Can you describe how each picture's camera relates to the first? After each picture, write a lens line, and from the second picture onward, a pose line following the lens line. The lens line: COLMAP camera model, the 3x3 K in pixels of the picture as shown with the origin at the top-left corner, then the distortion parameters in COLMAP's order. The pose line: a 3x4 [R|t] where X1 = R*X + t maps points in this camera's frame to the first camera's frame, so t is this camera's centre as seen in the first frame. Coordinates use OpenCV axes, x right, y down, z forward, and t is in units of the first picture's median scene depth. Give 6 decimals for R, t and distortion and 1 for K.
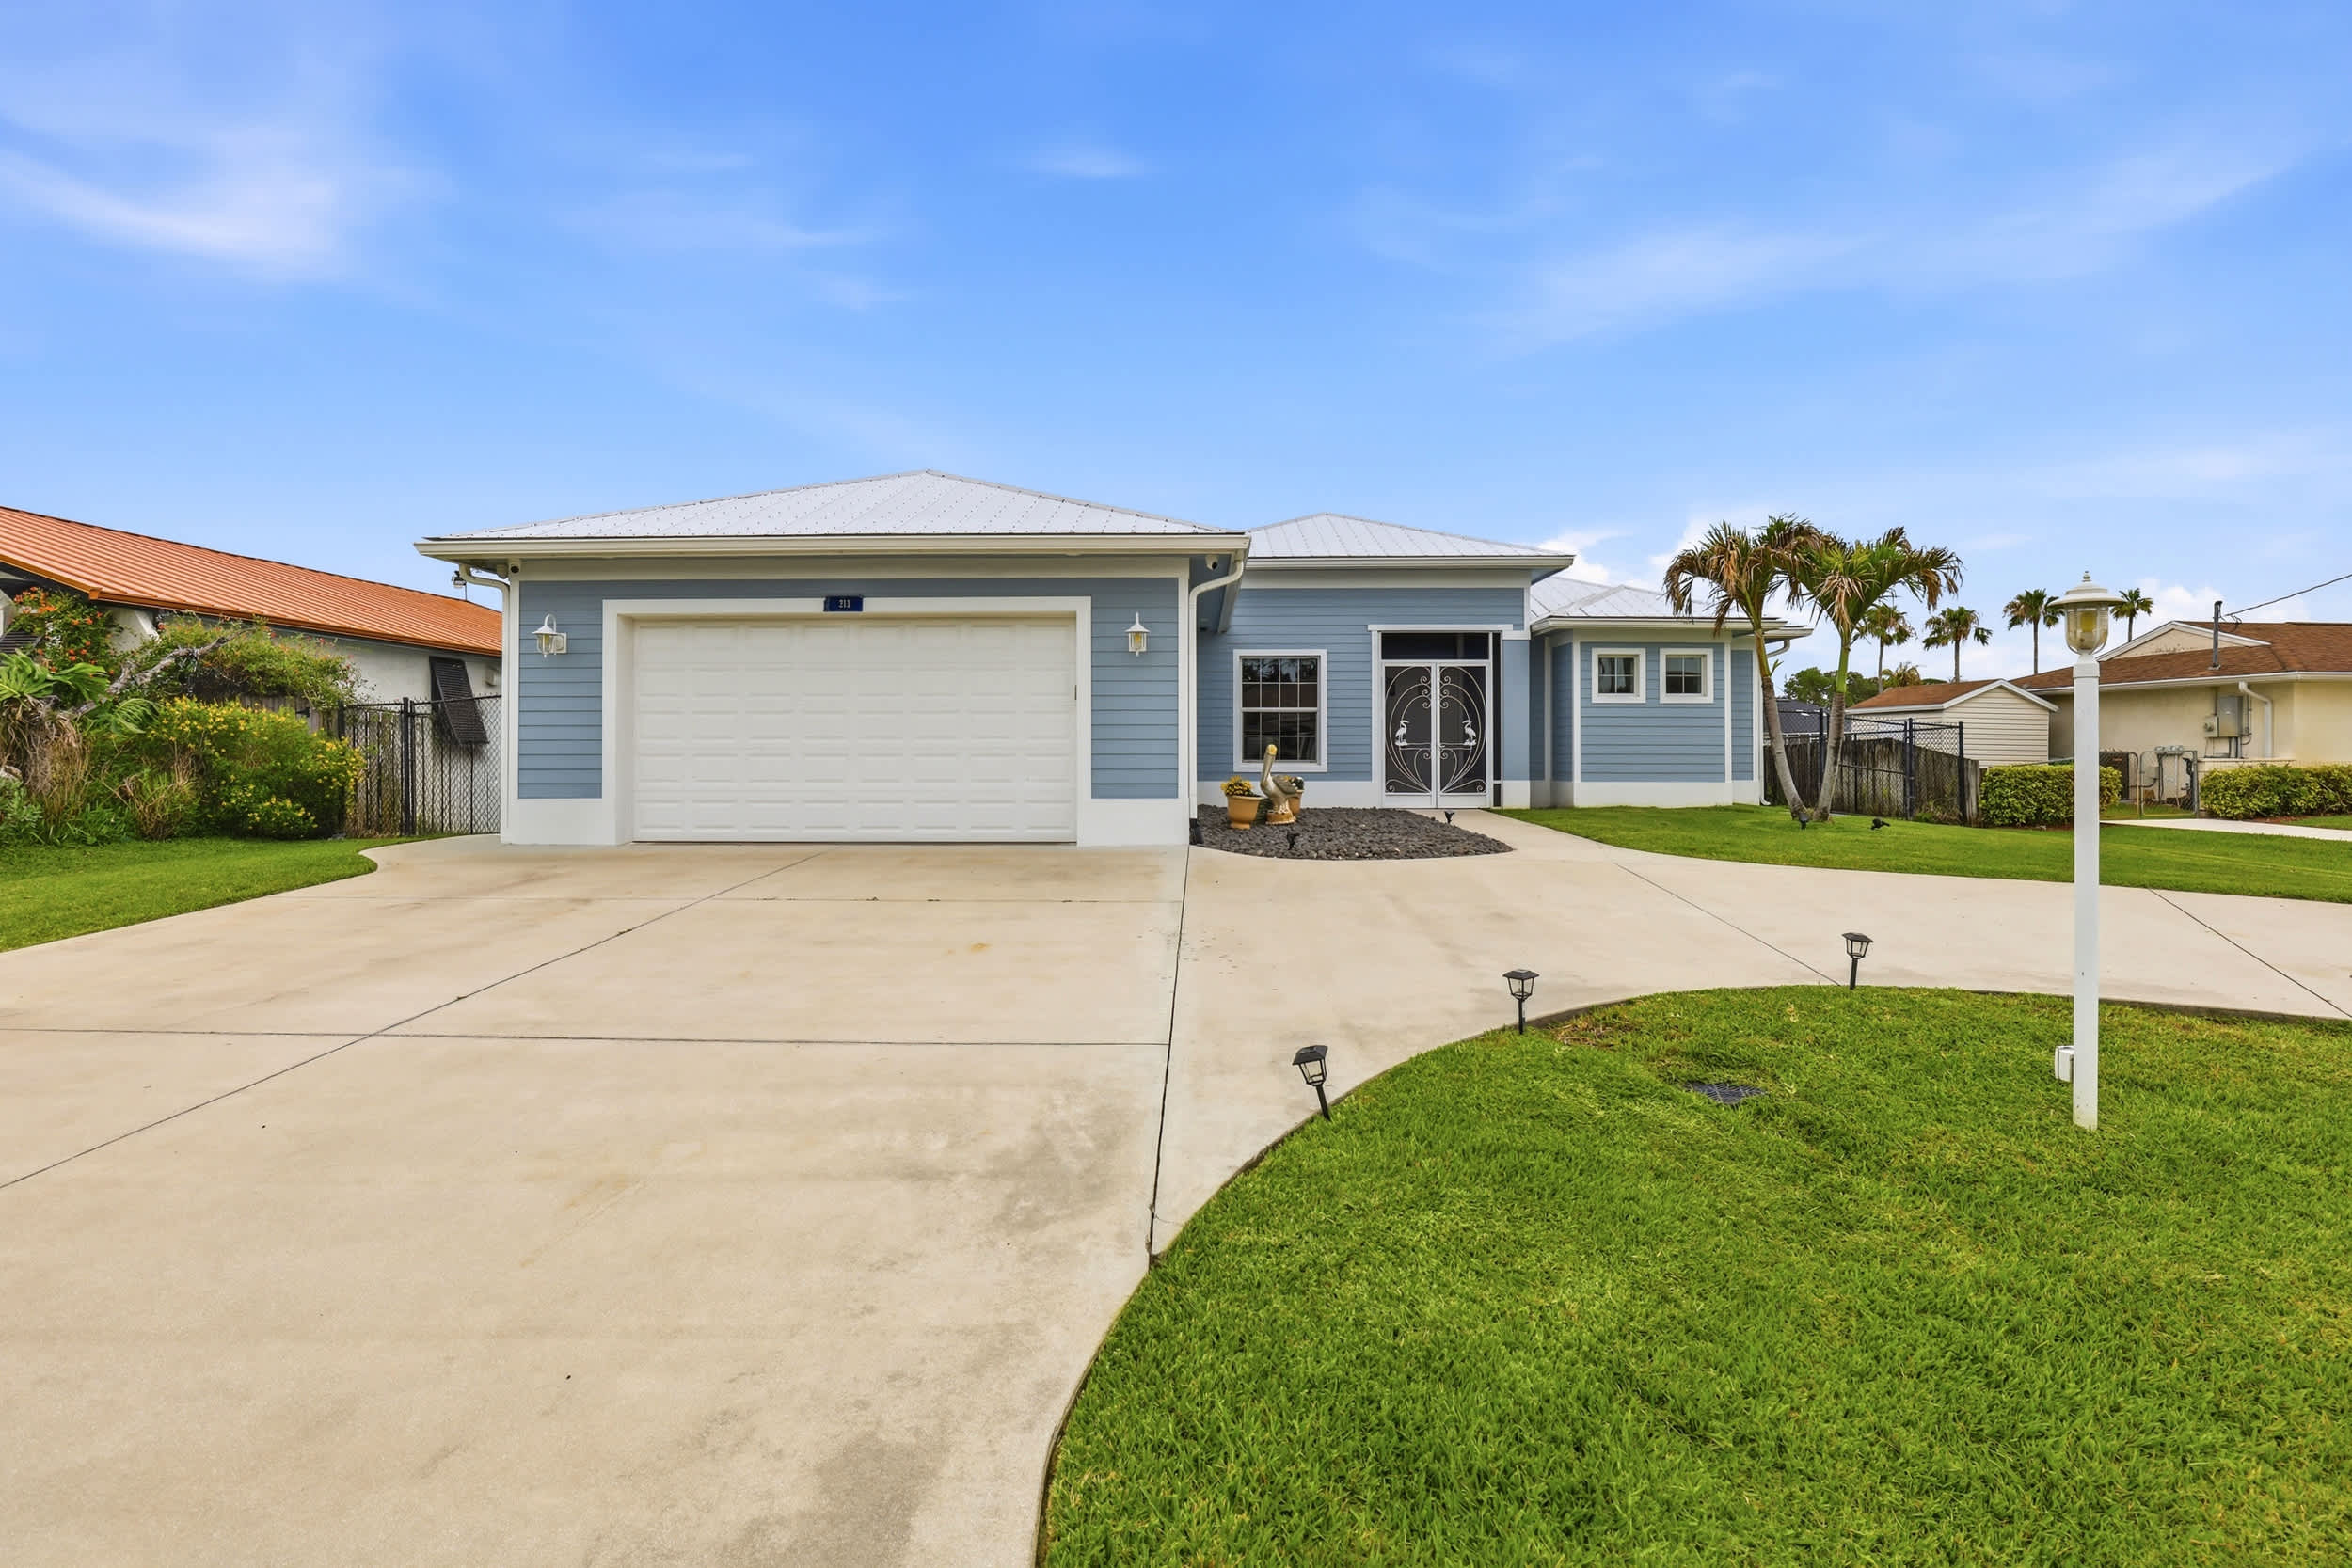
lens RADIAL K [[1079.3, 0, 1189.0], [0, 1079.3, 767.9], [0, 0, 1]] dist [-0.034013, 0.006221]
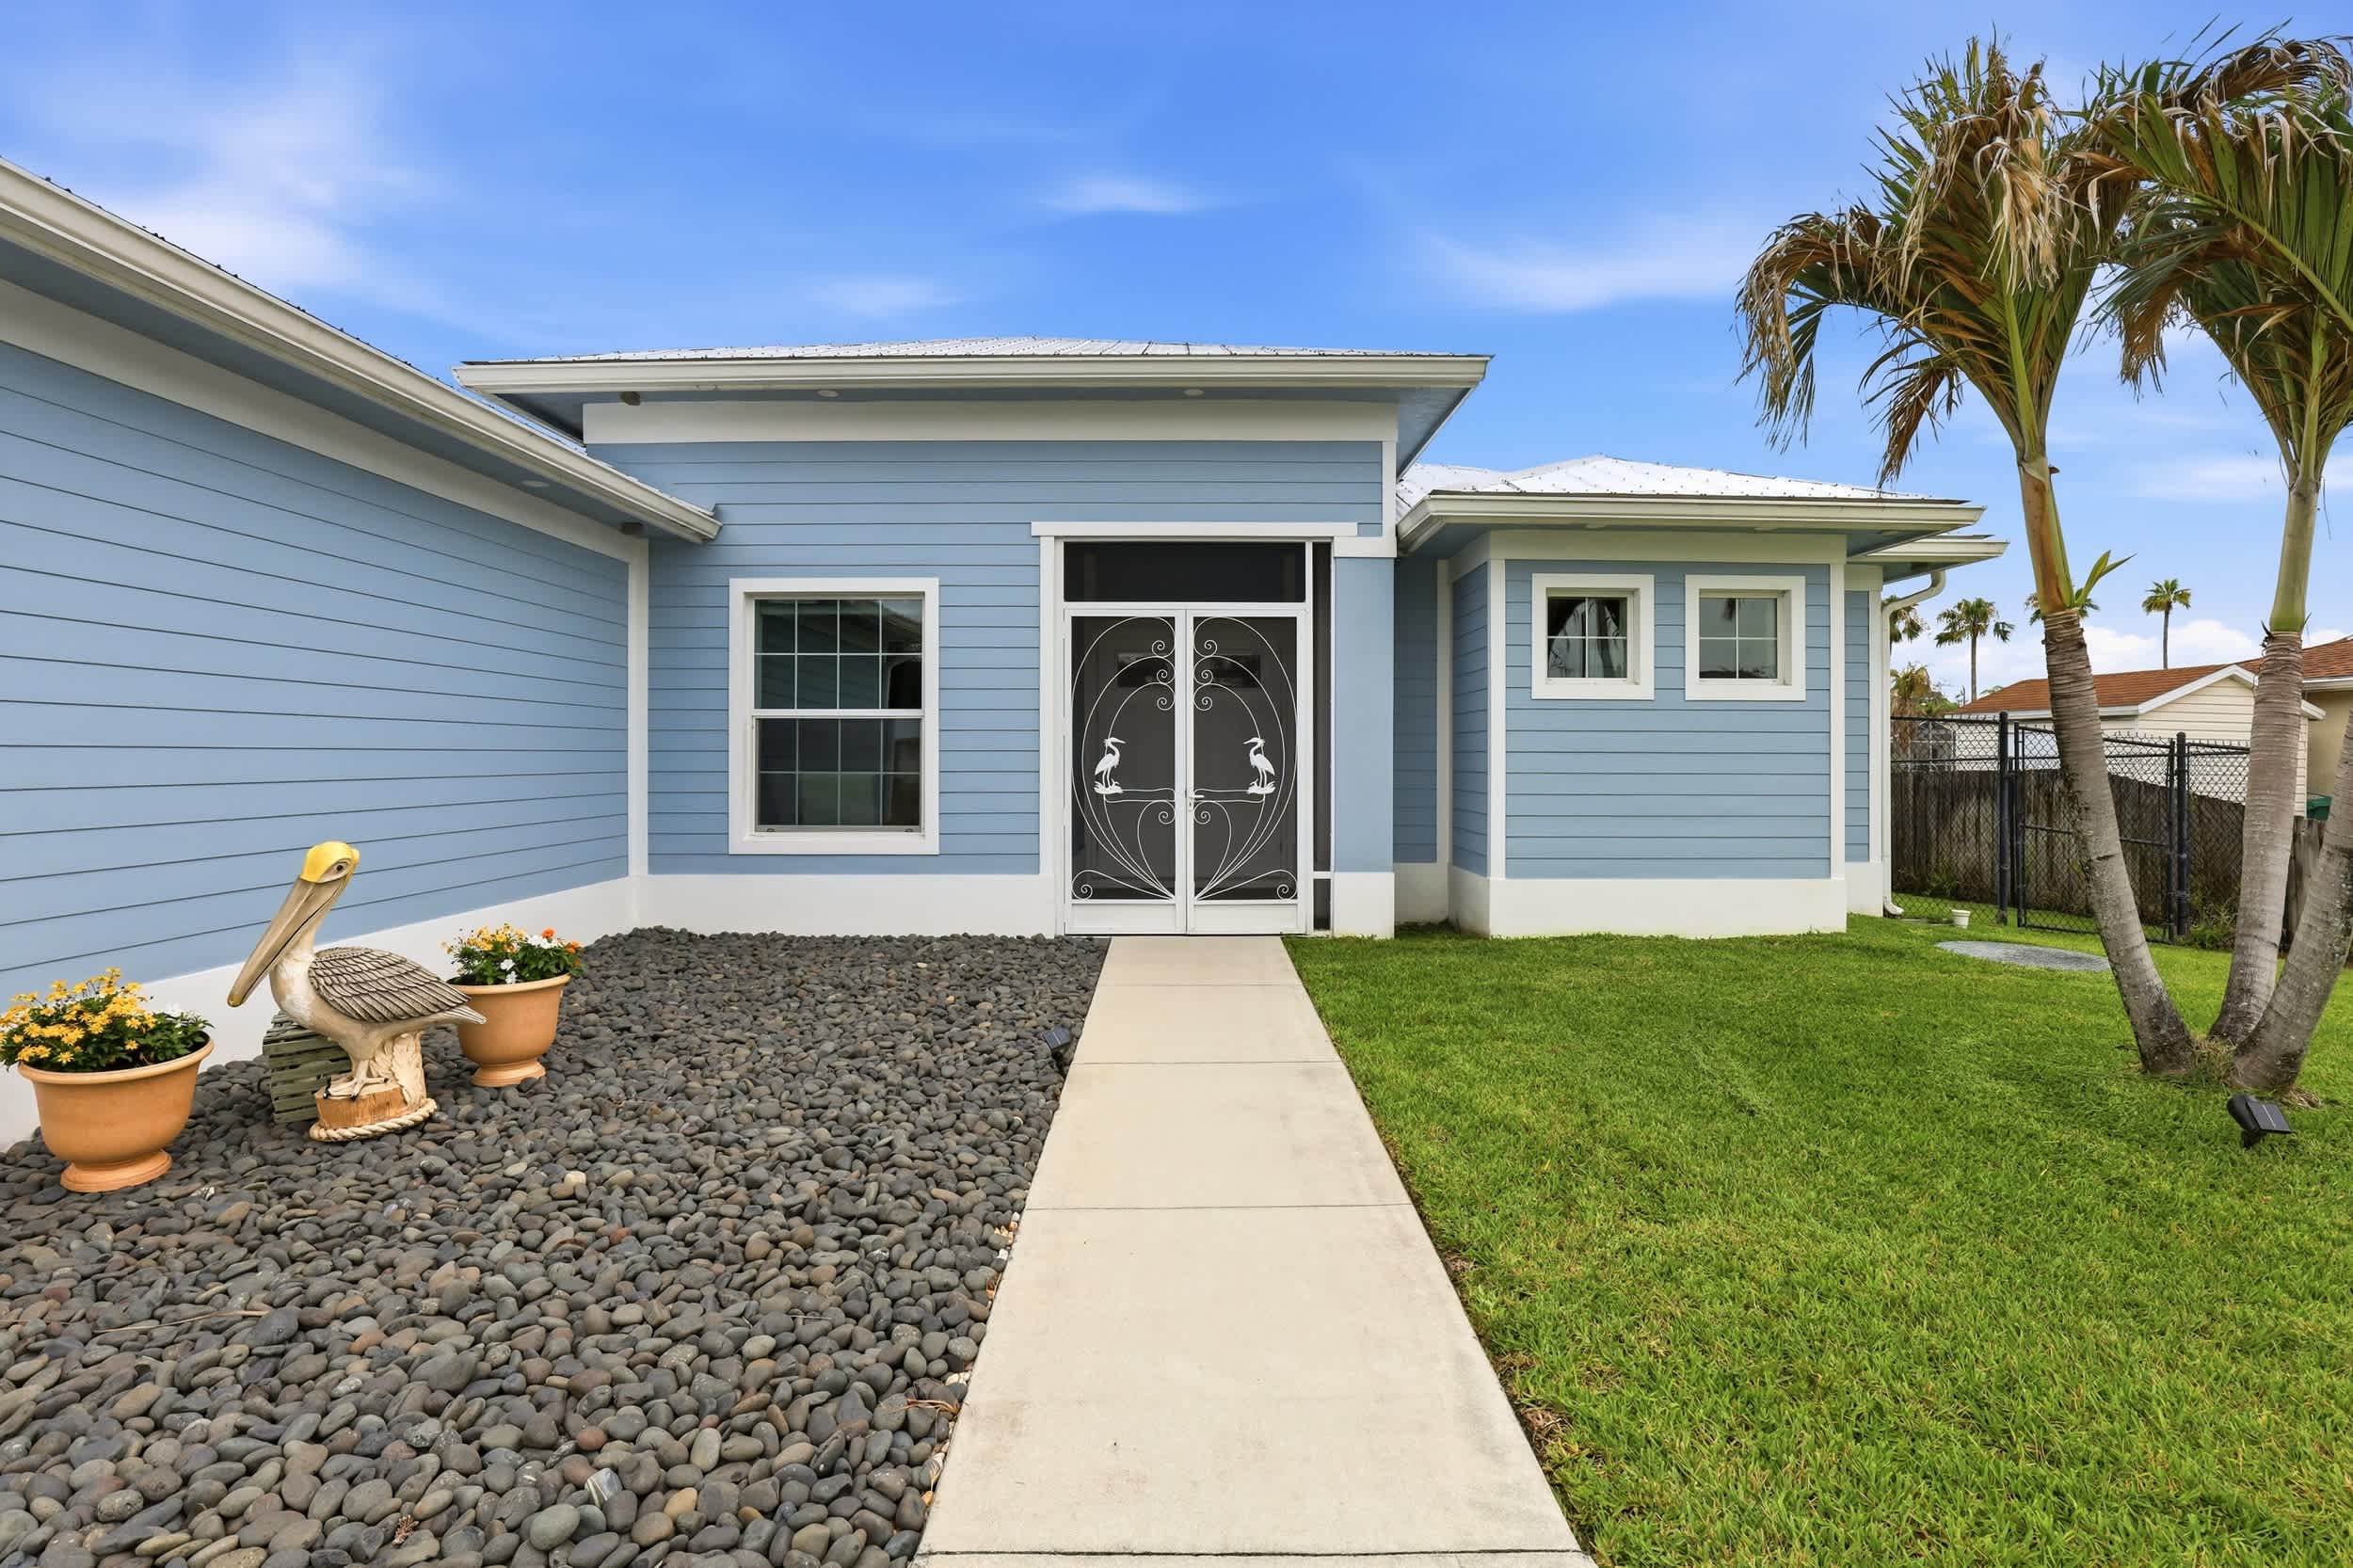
lens RADIAL K [[1096.2, 0, 1190.0], [0, 1096.2, 773.9], [0, 0, 1]] dist [-0.021956, -0.000076]
pose [[0.999612, 0.000601, 0.027849, 0.218509], [-0.000634, 0.999999, 0.001194, -0.029669], [-0.027848, -0.001211, 0.999611, 0.546470]]
